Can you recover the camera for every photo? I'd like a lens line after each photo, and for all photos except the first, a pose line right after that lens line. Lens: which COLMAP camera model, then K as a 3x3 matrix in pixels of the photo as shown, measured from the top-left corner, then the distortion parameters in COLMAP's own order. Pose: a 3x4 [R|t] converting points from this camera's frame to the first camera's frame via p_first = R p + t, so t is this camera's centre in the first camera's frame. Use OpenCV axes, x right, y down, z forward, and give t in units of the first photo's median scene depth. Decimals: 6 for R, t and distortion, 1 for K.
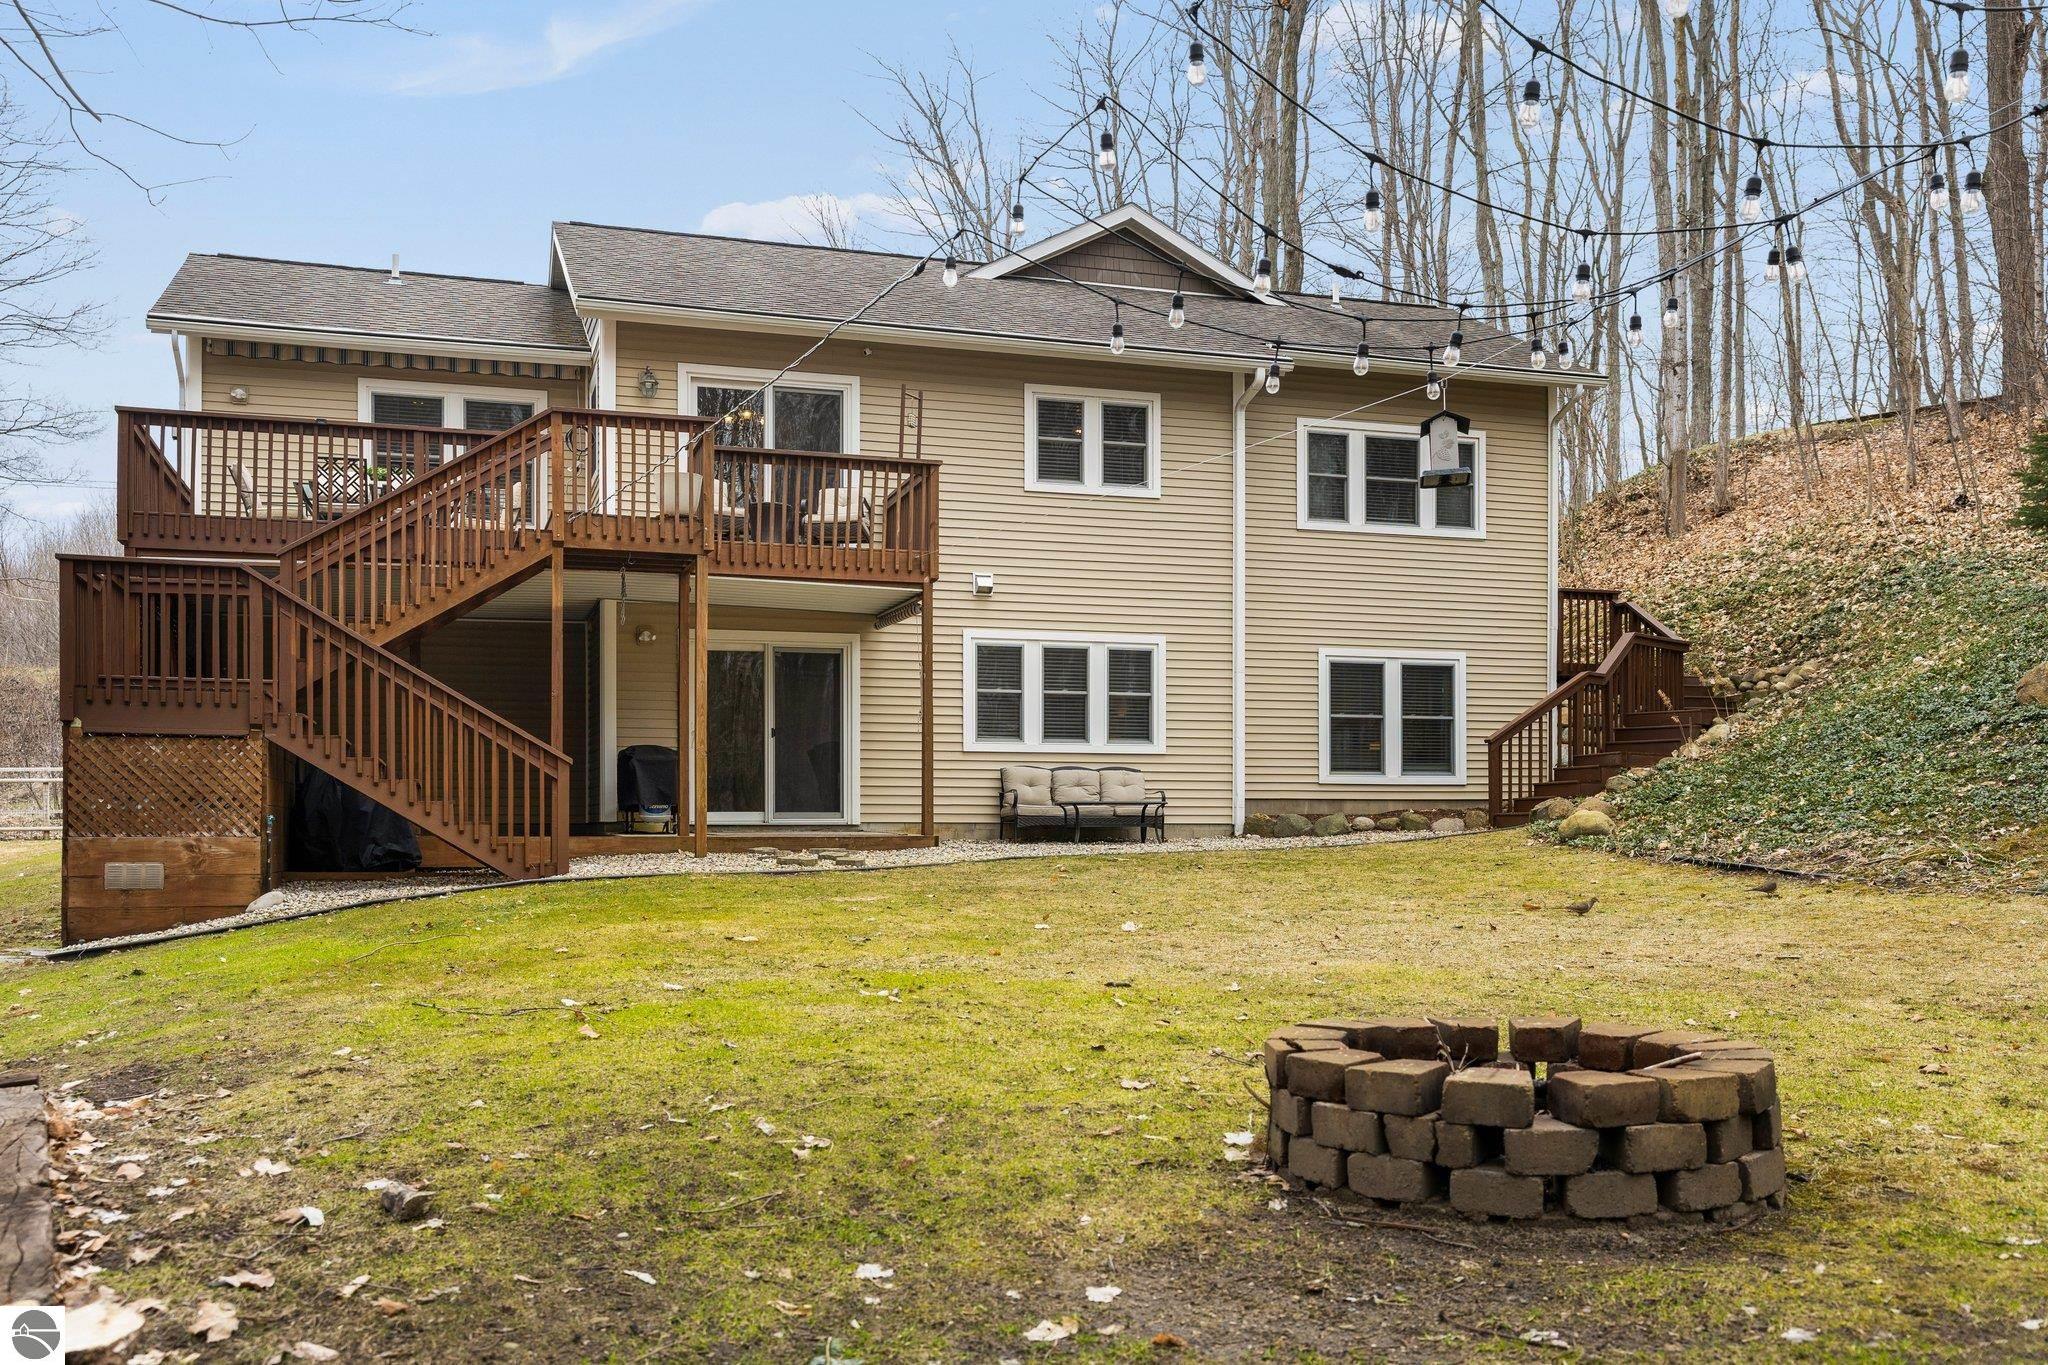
lens RADIAL K [[1807.8, 0, 1028.8], [0, 1807.8, 847.8], [0, 0, 1]] dist [0.018402, 0.001664]
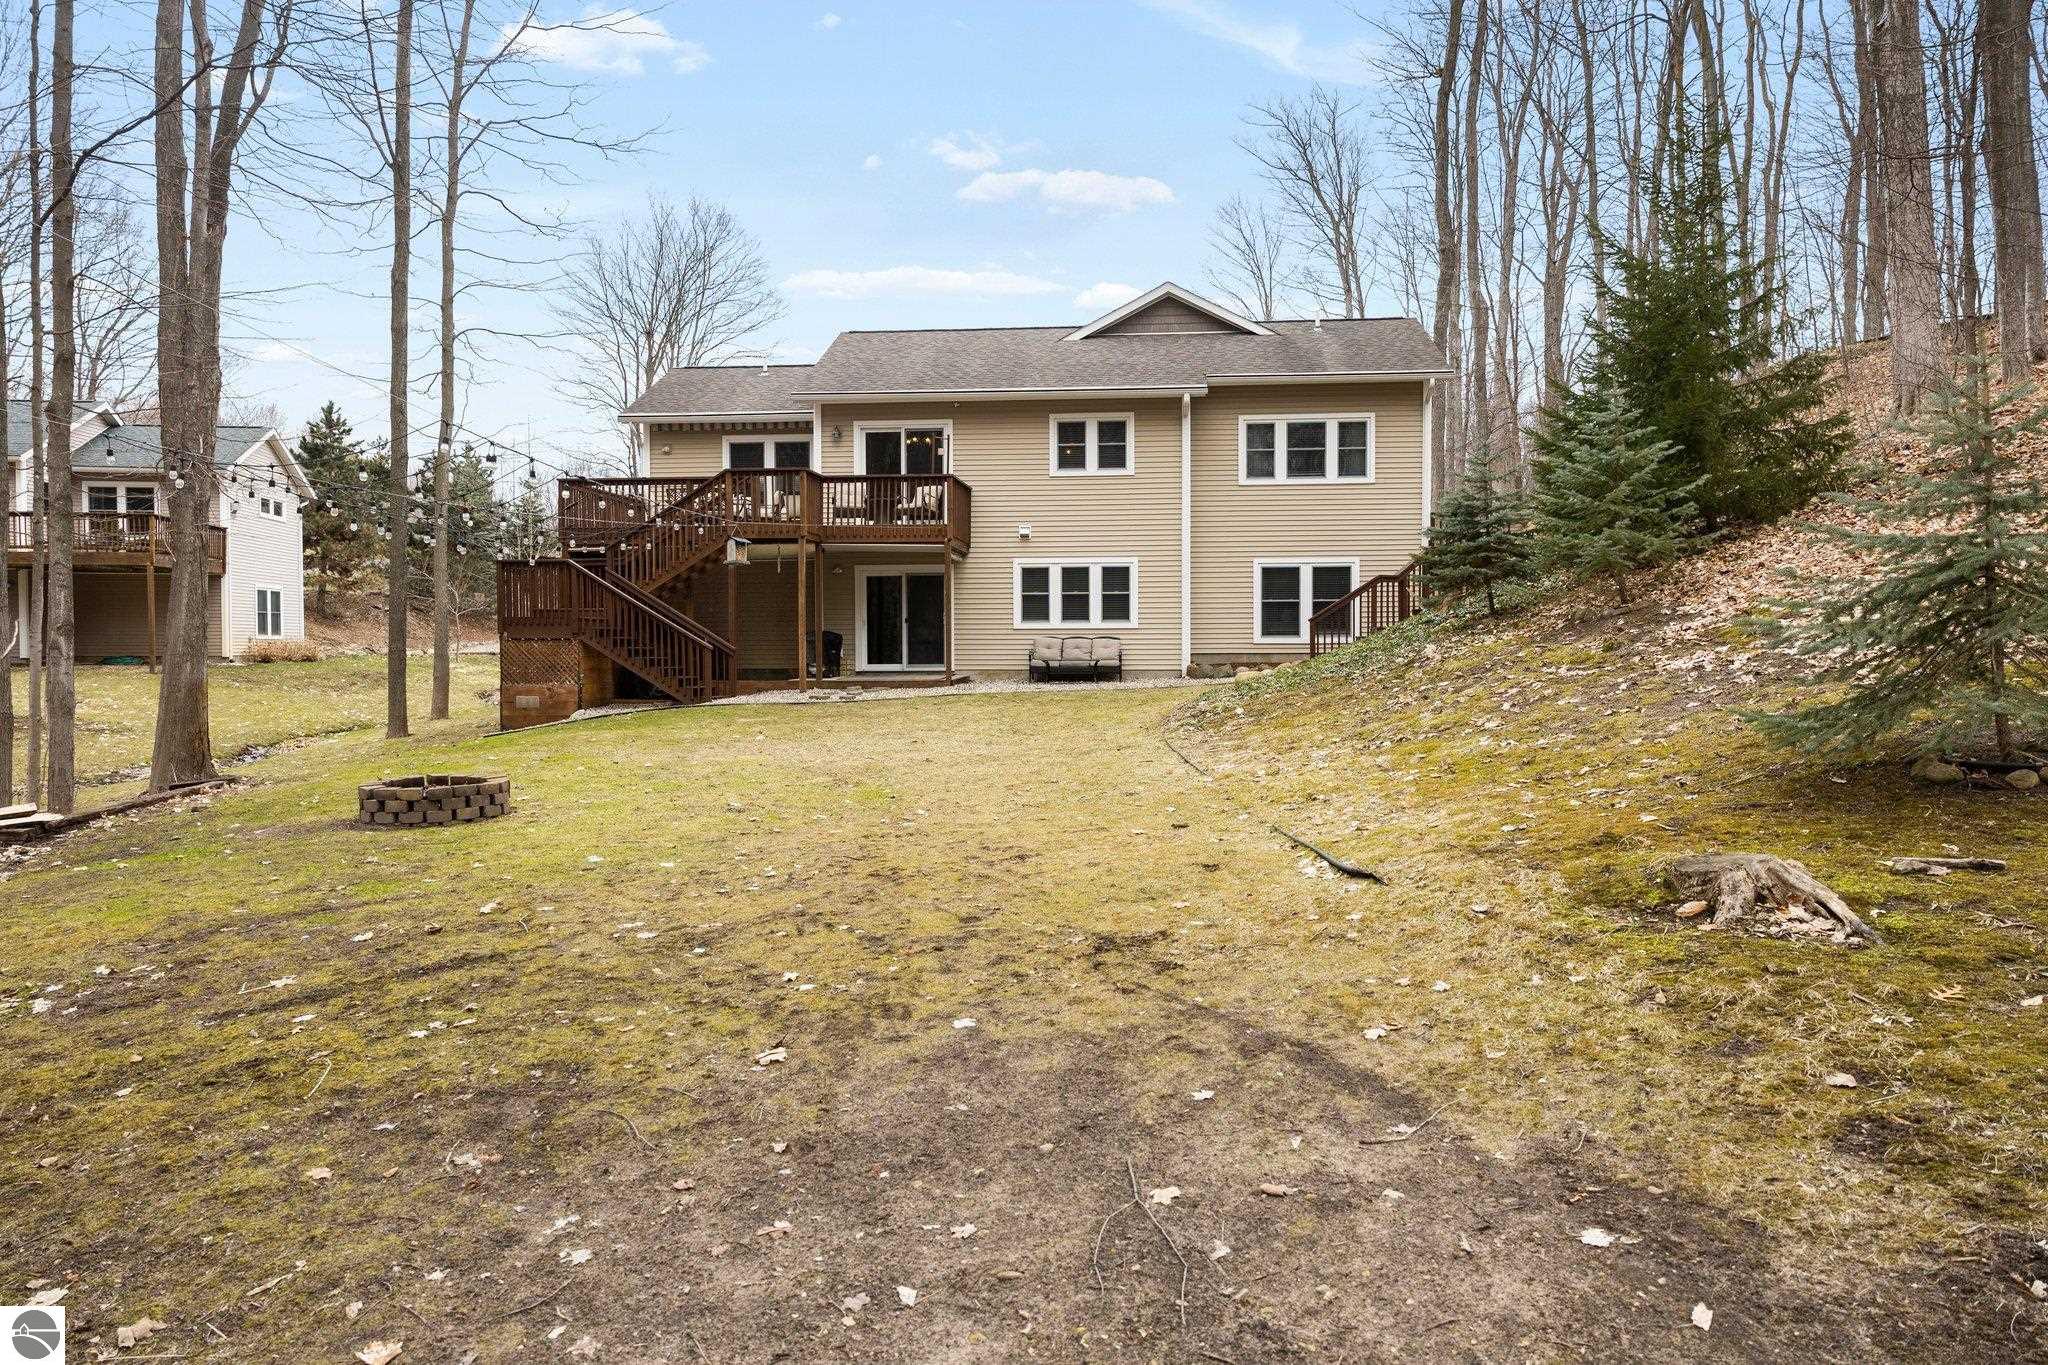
lens RADIAL K [[1366.4, 0, 1025.3], [0, 1366.4, 689.3], [0, 0, 1]] dist [0.005799, -0.000692]
pose [[0.923123, 0.010068, -0.384372, 0.477132], [-0.000011, 0.999658, 0.026159, -0.029285], [0.384504, -0.024144, 0.922808, -0.211144]]
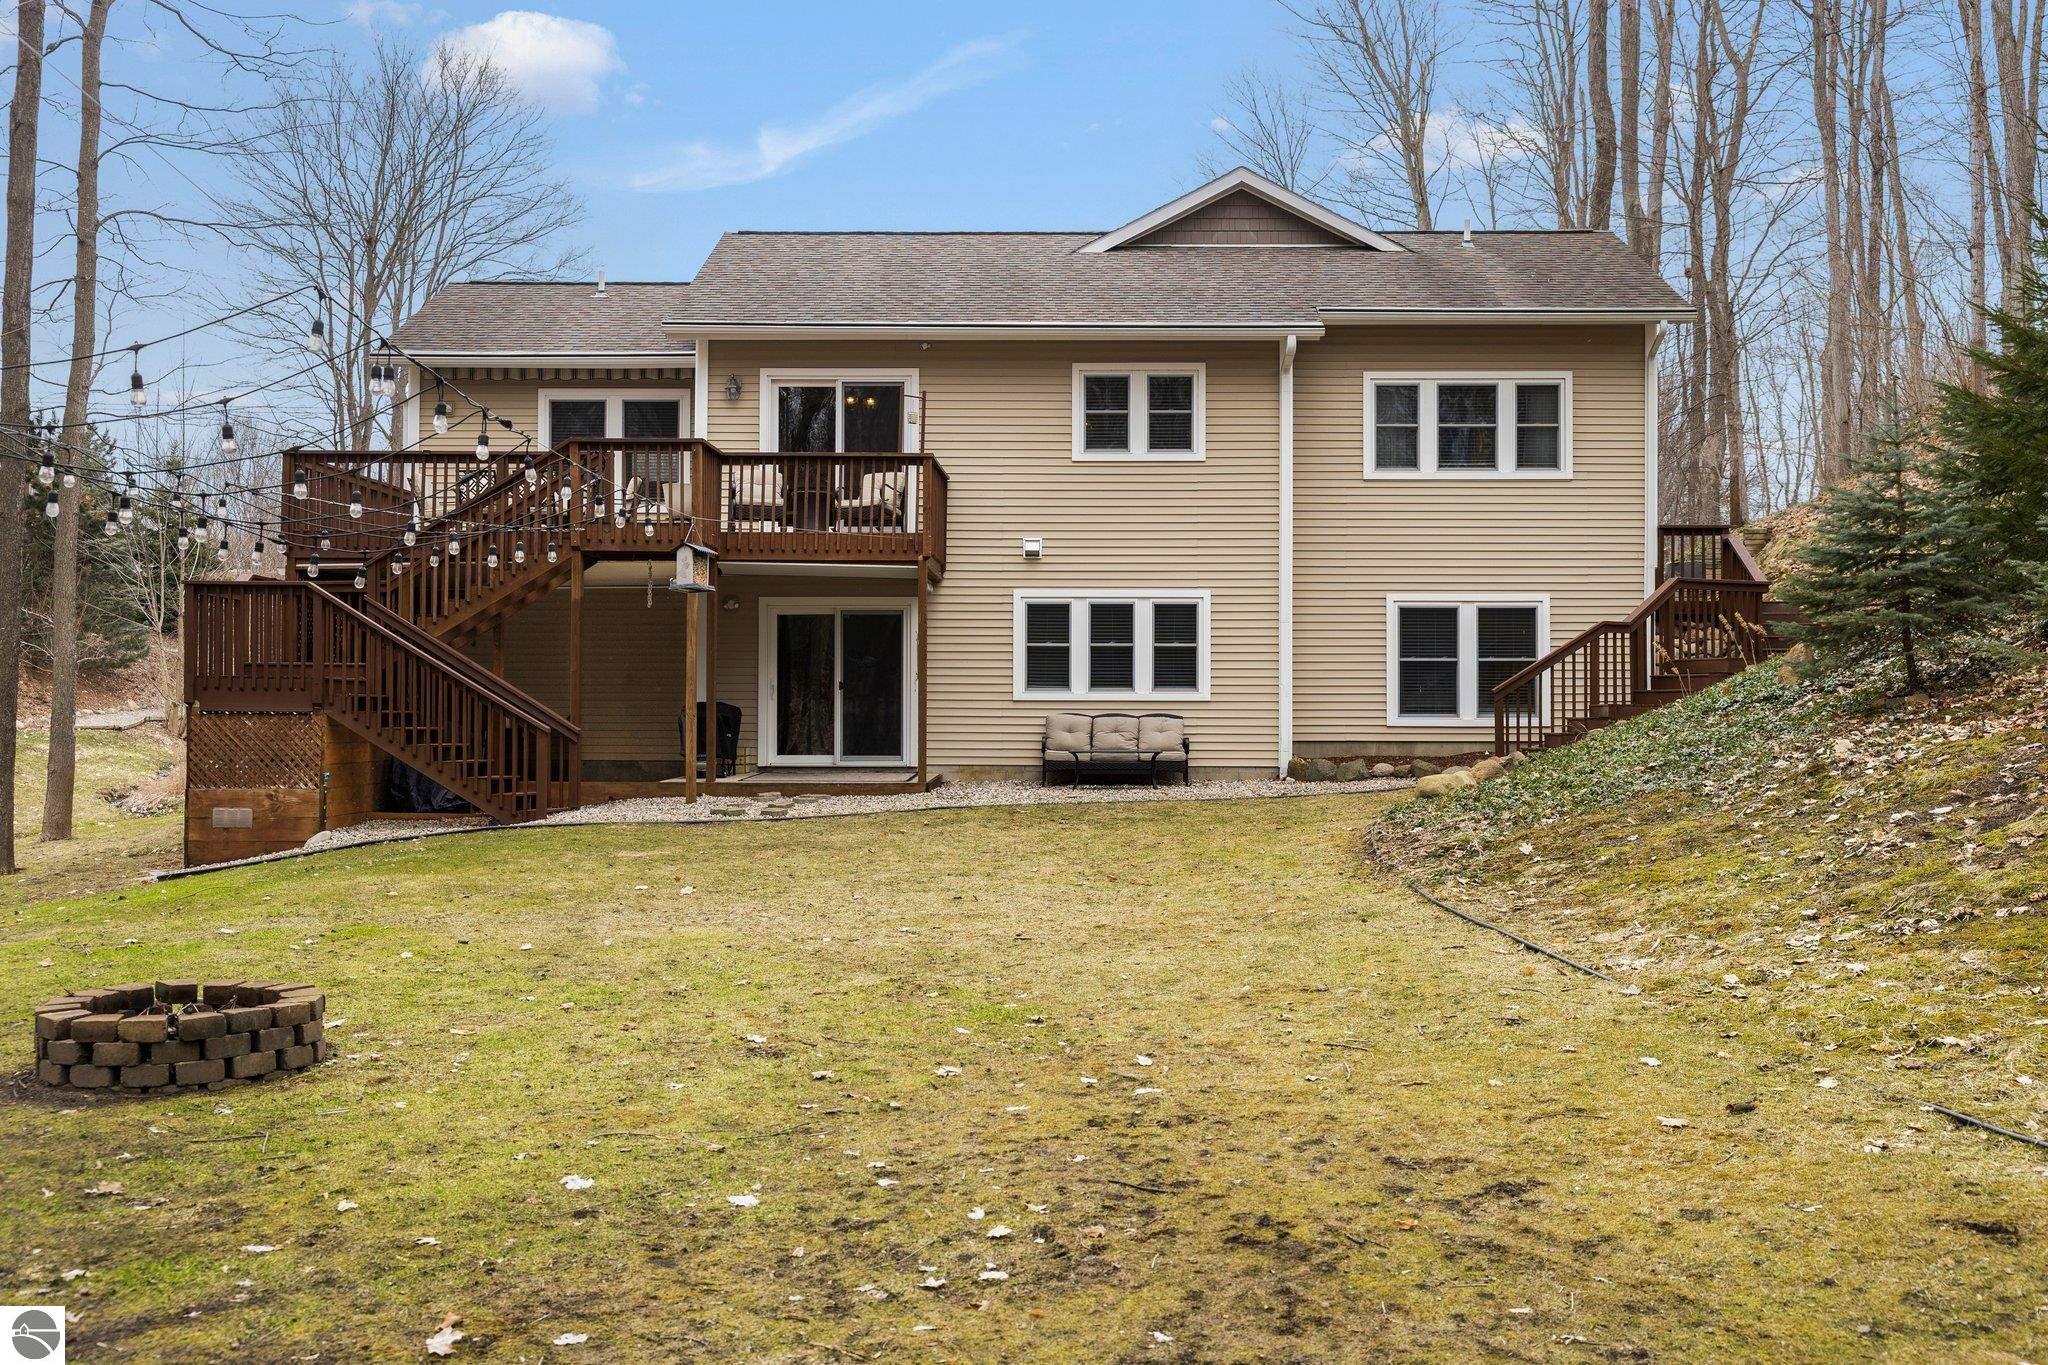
lens RADIAL K [[1982.9, 0, 1029.2], [0, 1982.9, 680.9], [0, 0, 1]] dist [0.018374, 0.000000]
pose [[0.949032, -0.001772, -0.315176, 0.349846], [-0.006216, 0.999684, -0.024339, -0.035464], [0.315120, 0.025058, 0.948721, -0.139346]]
